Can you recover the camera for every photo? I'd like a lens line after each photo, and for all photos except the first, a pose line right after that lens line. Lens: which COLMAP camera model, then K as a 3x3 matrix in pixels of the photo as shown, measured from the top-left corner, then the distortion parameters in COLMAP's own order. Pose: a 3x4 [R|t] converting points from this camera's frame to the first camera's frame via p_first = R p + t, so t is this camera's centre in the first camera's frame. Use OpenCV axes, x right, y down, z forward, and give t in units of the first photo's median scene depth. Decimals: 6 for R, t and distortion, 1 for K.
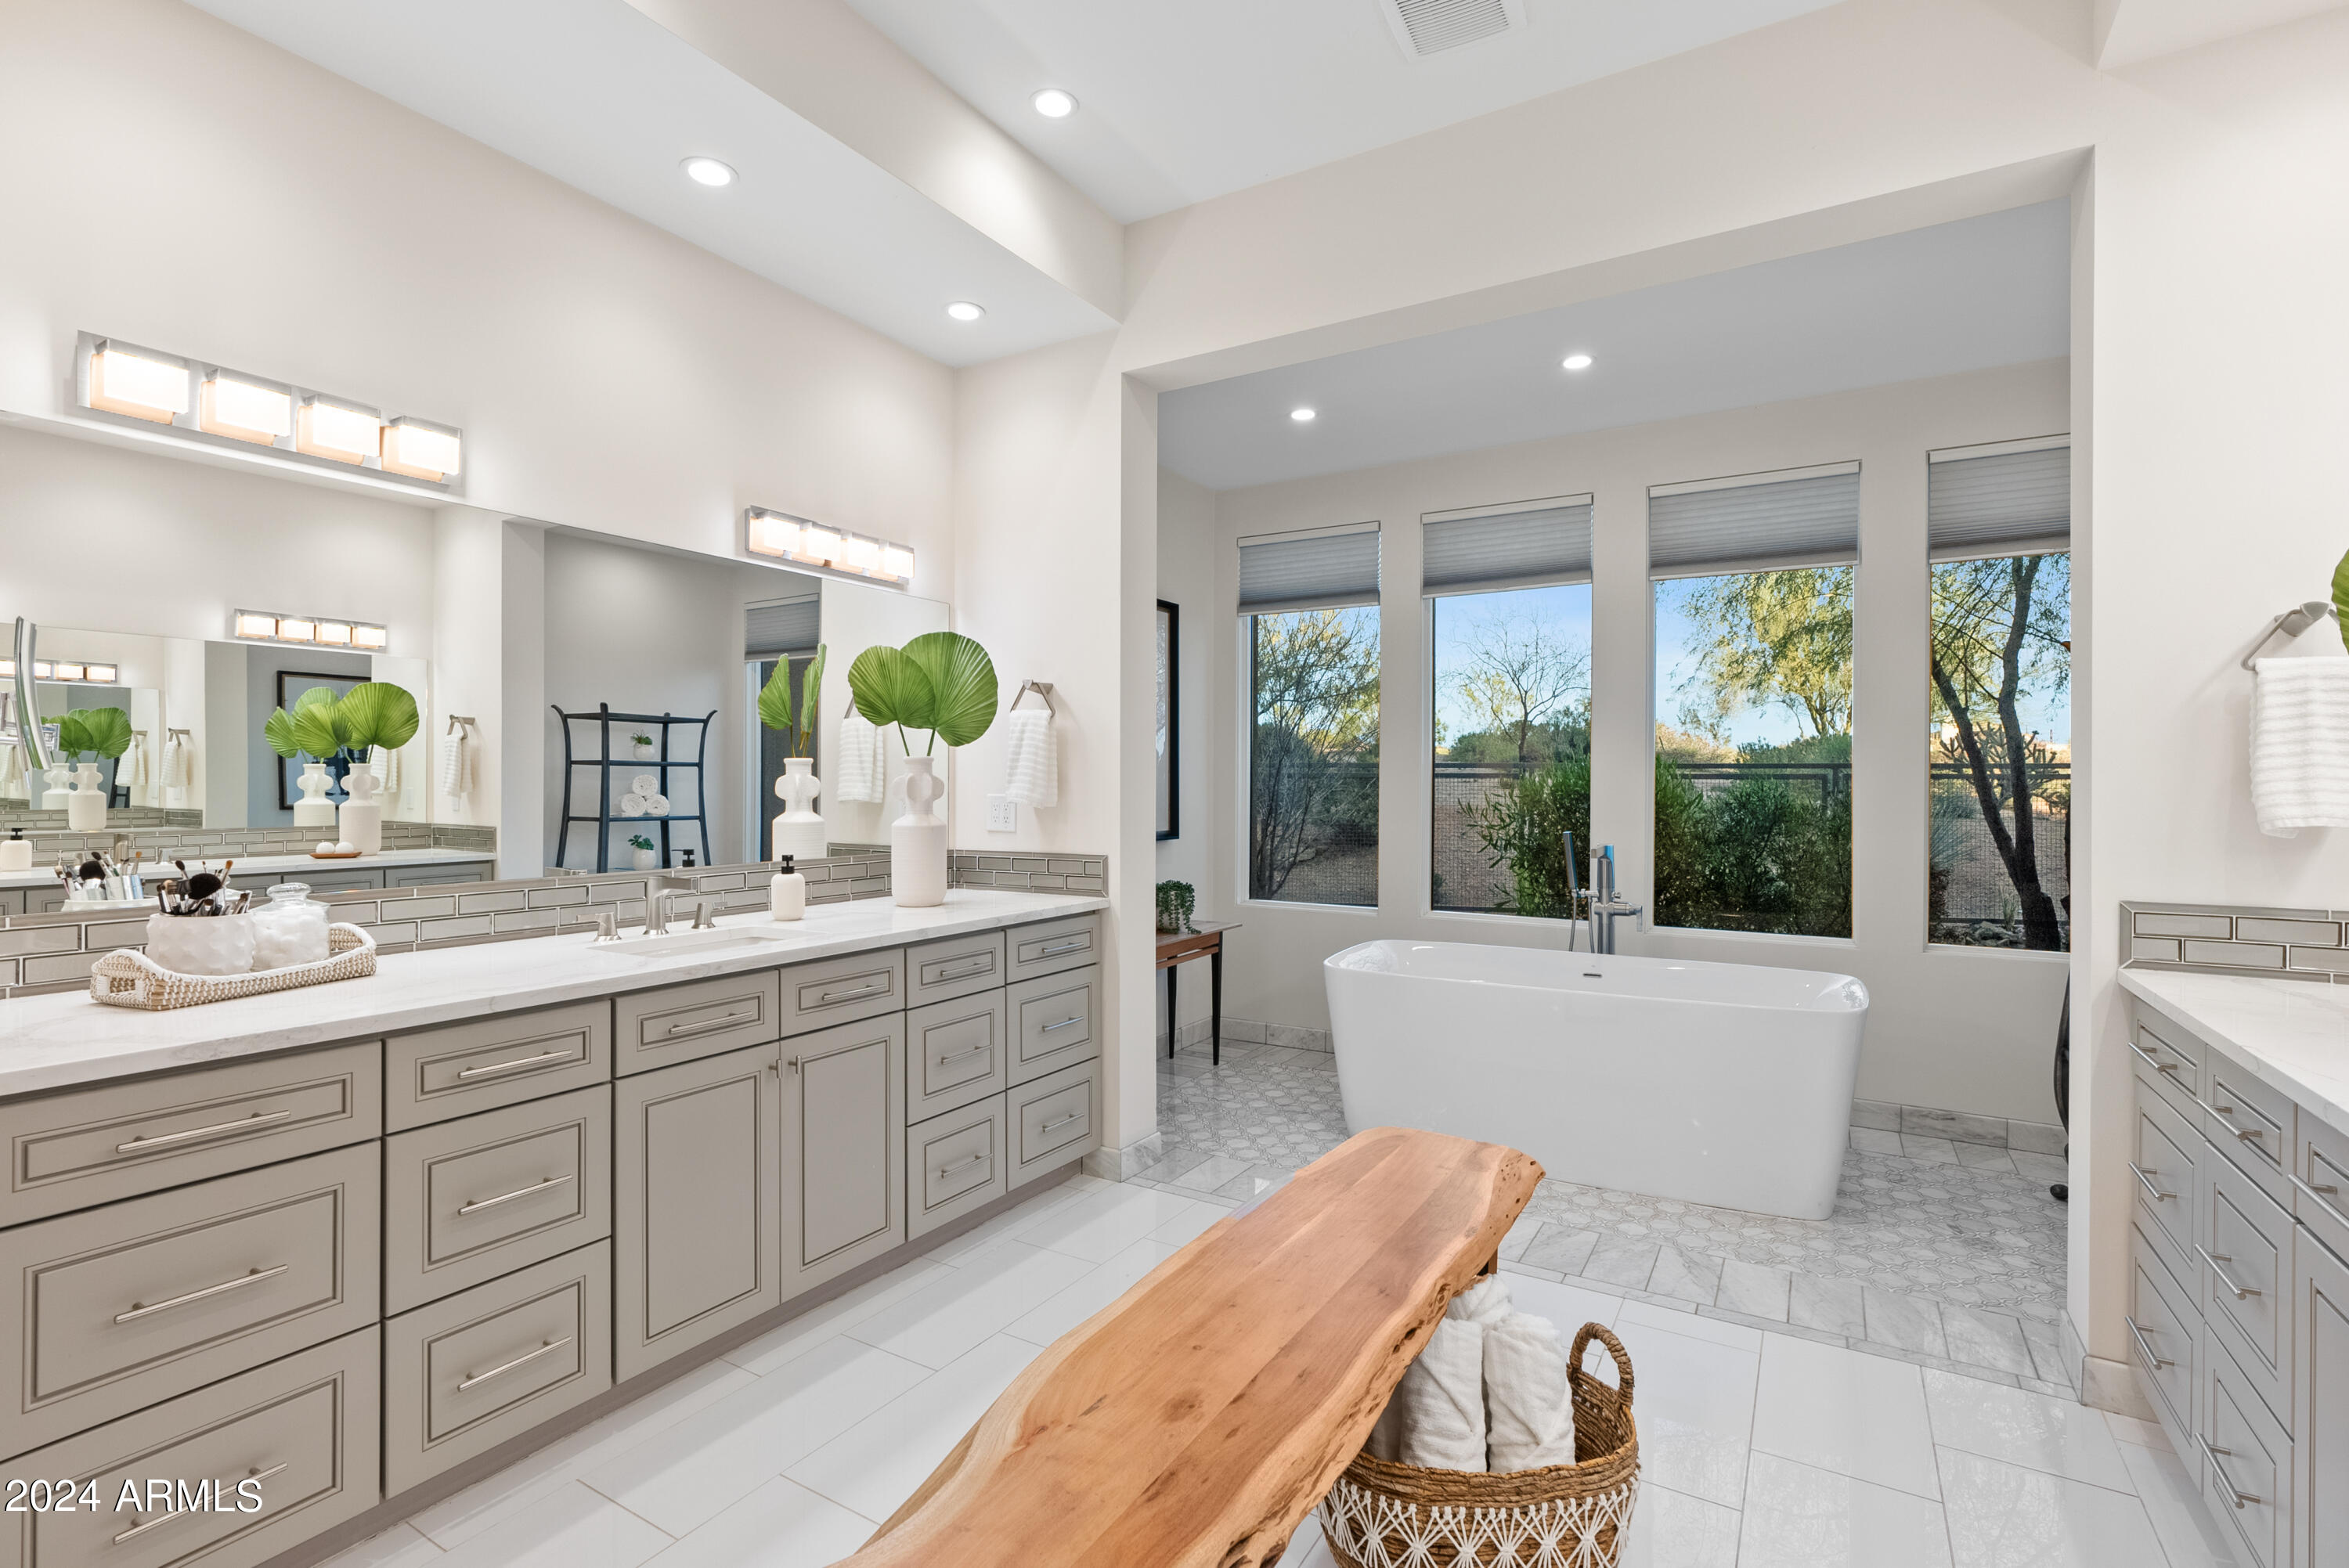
lens RADIAL K [[1071.7, 0, 1174.5], [0, 1071.7, 784.0], [0, 0, 1]] dist [-0.003495, 0.000706]
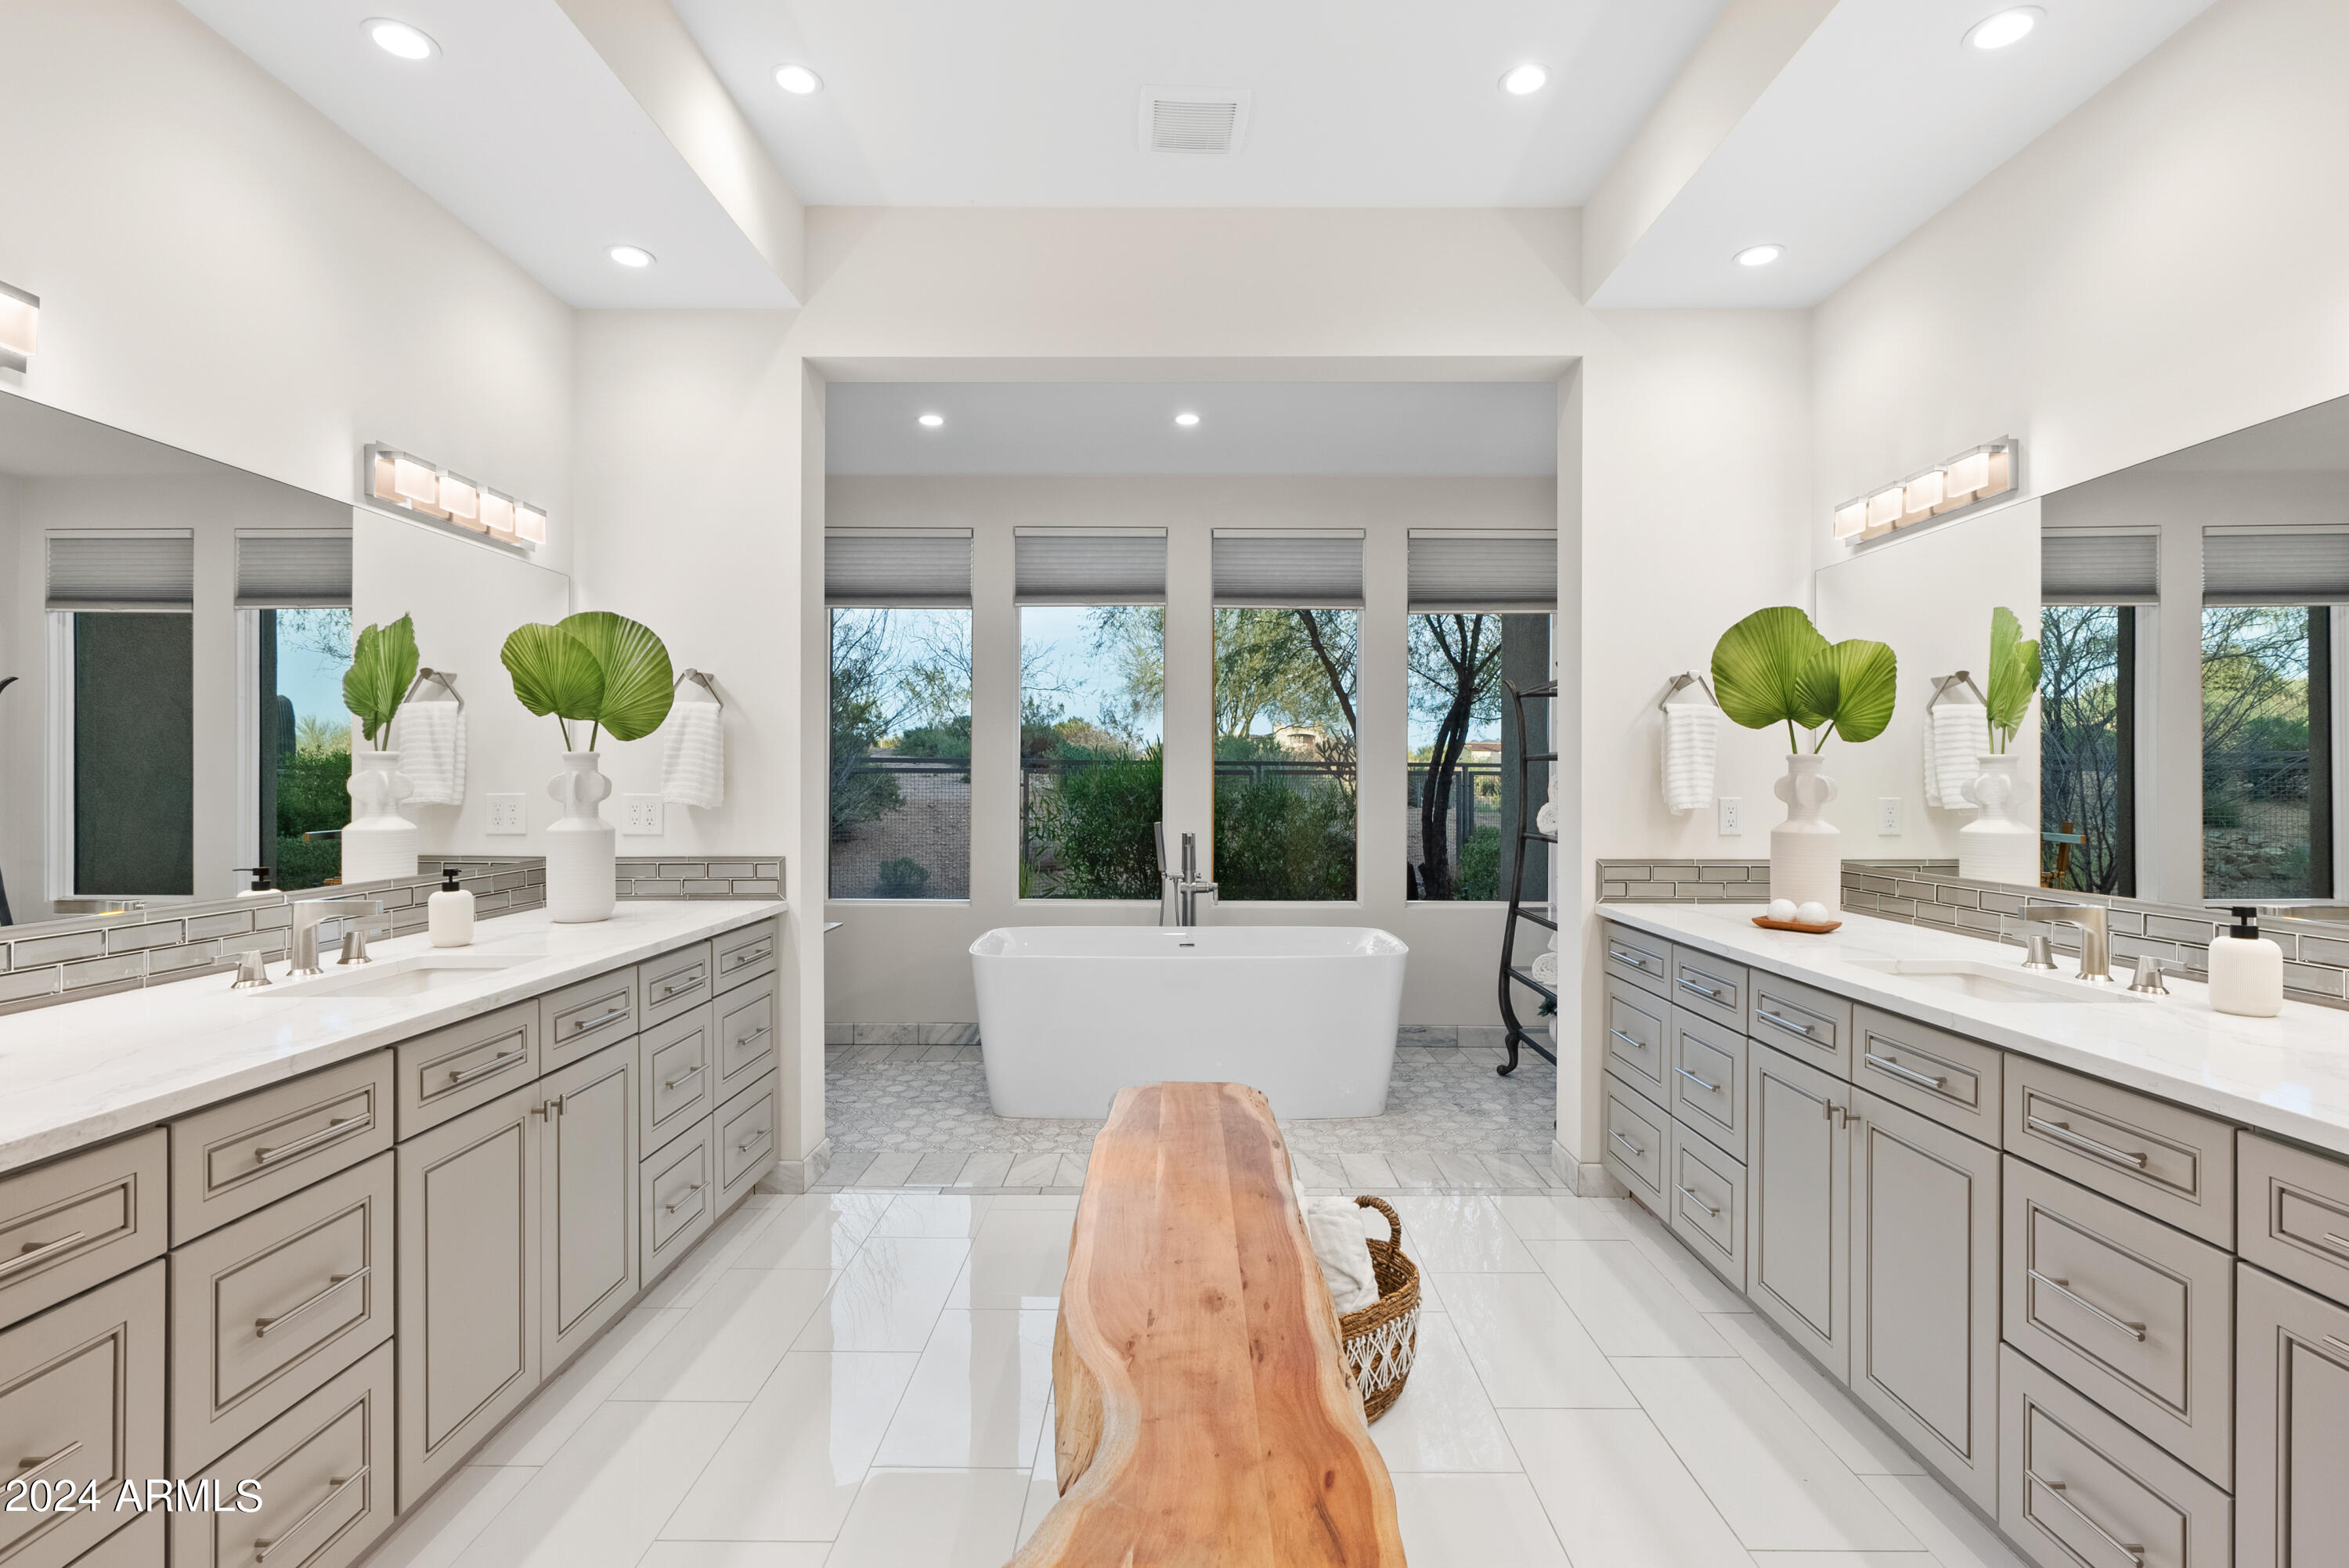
lens RADIAL K [[1091.2, 0, 1166.6], [0, 1091.2, 776.1], [0, 0, 1]] dist [-0.001635, 0.001188]
pose [[0.862508, 0.000252, 0.506044, -0.283462], [0.000202, 1.000000, -0.000842, -0.004939], [-0.506044, 0.000829, 0.862507, -0.016890]]
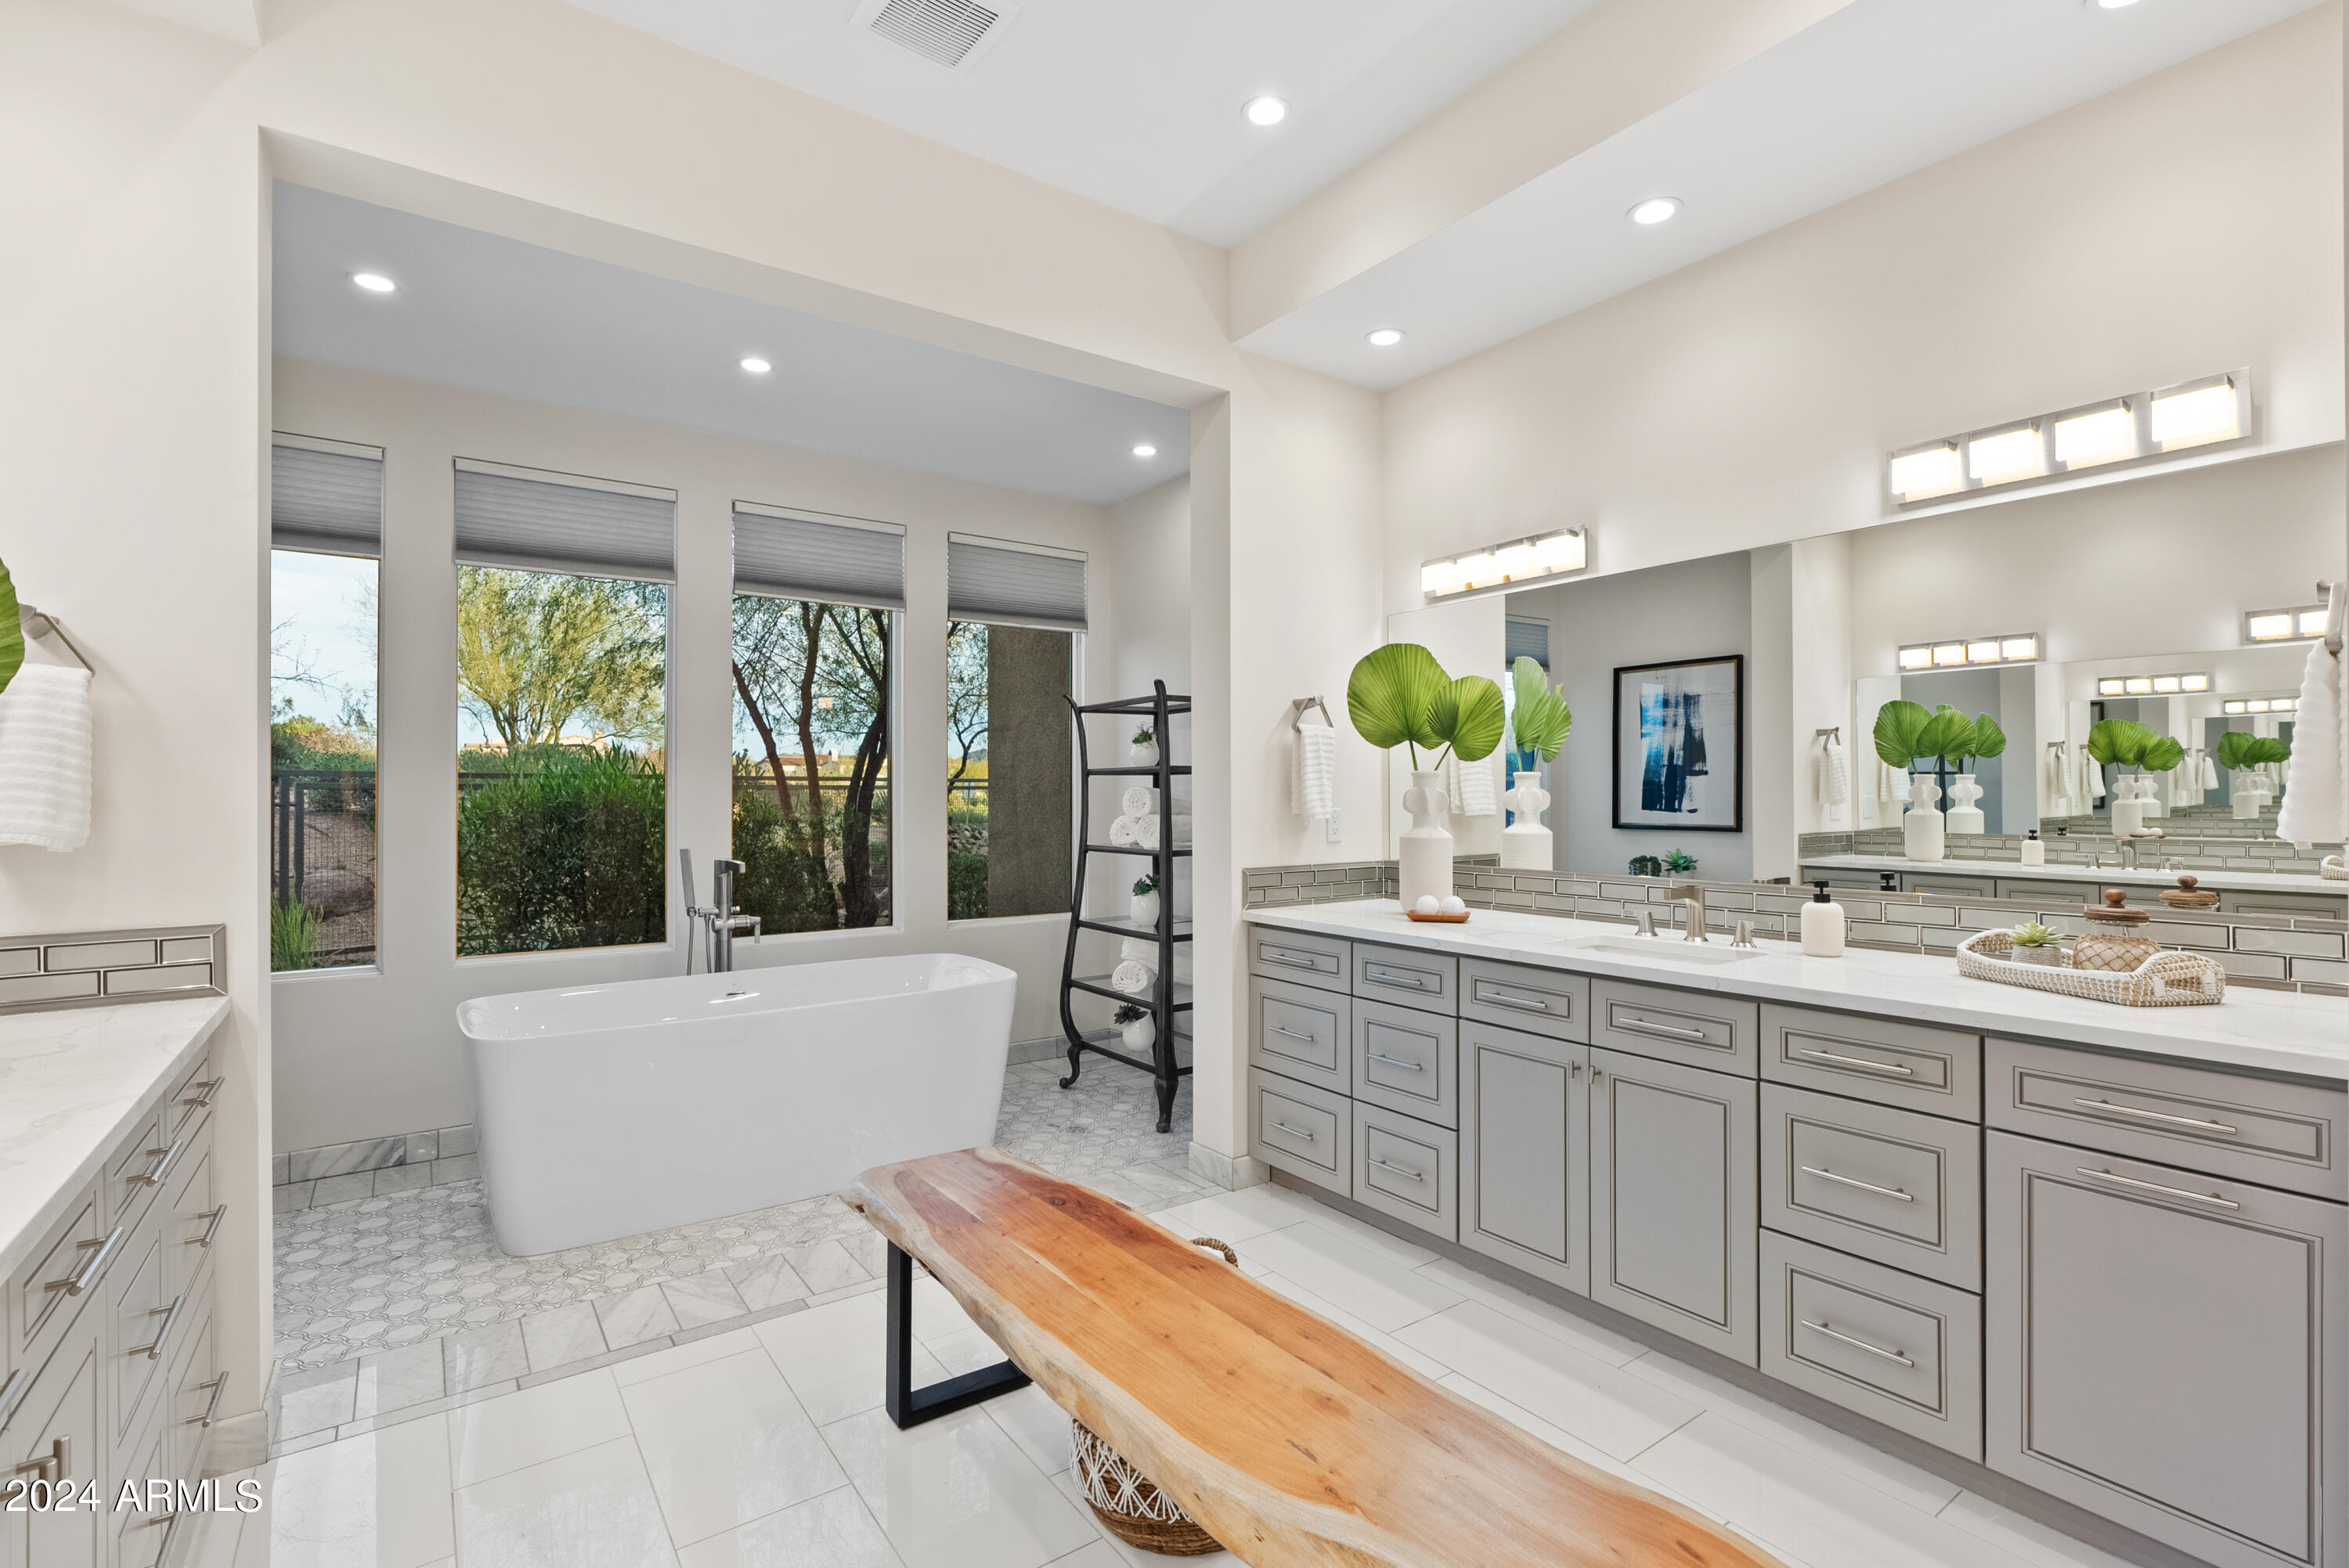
lens RADIAL K [[1078.4, 0, 1165.2], [0, 1078.4, 784.6], [0, 0, 1]] dist [-0.004509, 0.000365]
pose [[0.399317, 0.002565, 0.916809, -0.432903], [0.003978, 0.999982, -0.004530, -0.006388], [-0.916804, 0.005456, 0.399300, 0.308952]]
